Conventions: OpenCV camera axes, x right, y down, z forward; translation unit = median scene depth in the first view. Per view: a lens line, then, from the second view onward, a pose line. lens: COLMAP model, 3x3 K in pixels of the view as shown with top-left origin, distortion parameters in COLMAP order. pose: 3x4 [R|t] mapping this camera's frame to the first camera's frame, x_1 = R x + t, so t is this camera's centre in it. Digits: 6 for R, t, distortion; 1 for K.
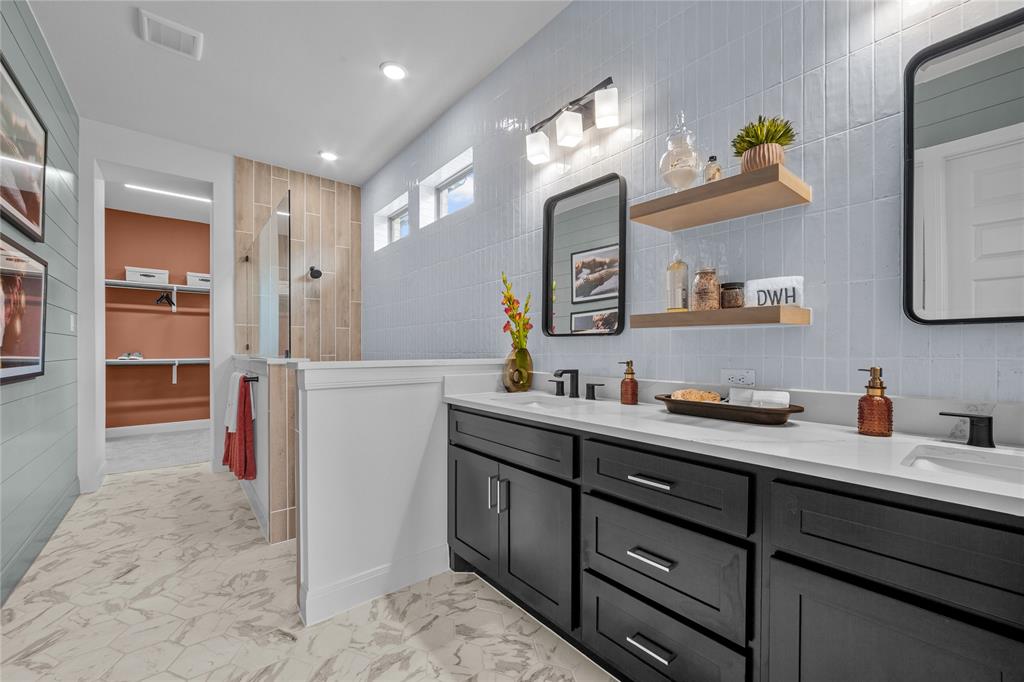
lens RADIAL K [[402.4, 0, 510.8], [0, 402.4, 346.7], [0, 0, 1]] dist [-0.020872, 0.006246]
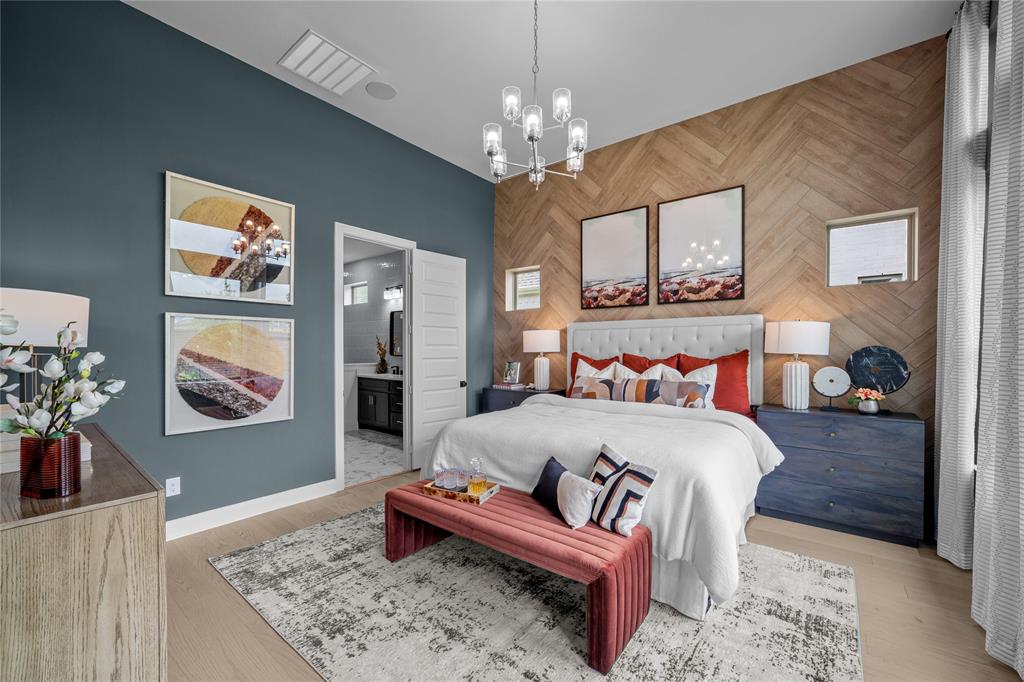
lens RADIAL K [[402.4, 0, 510.8], [0, 402.4, 346.7], [0, 0, 1]] dist [-0.020872, 0.006246]
pose [[0.979871, -0.002015, 0.199620, 0.412758], [0.001521, 0.999995, 0.002629, -0.110406], [-0.199624, -0.002273, 0.979870, -2.448362]]
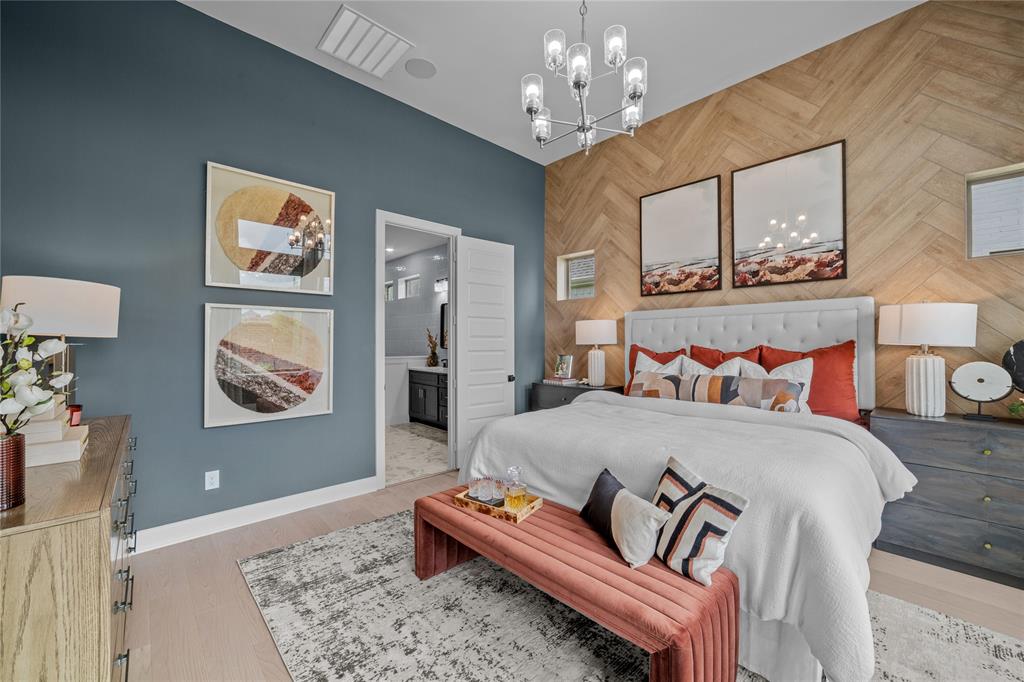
lens RADIAL K [[406.3, 0, 508.1], [0, 406.3, 335.3], [0, 0, 1]] dist [-0.022435, 0.006525]
pose [[0.998337, -0.003083, 0.057564, 0.457061], [0.003635, 0.999949, -0.009474, -0.102713], [-0.057532, 0.009667, 0.998297, -2.333092]]
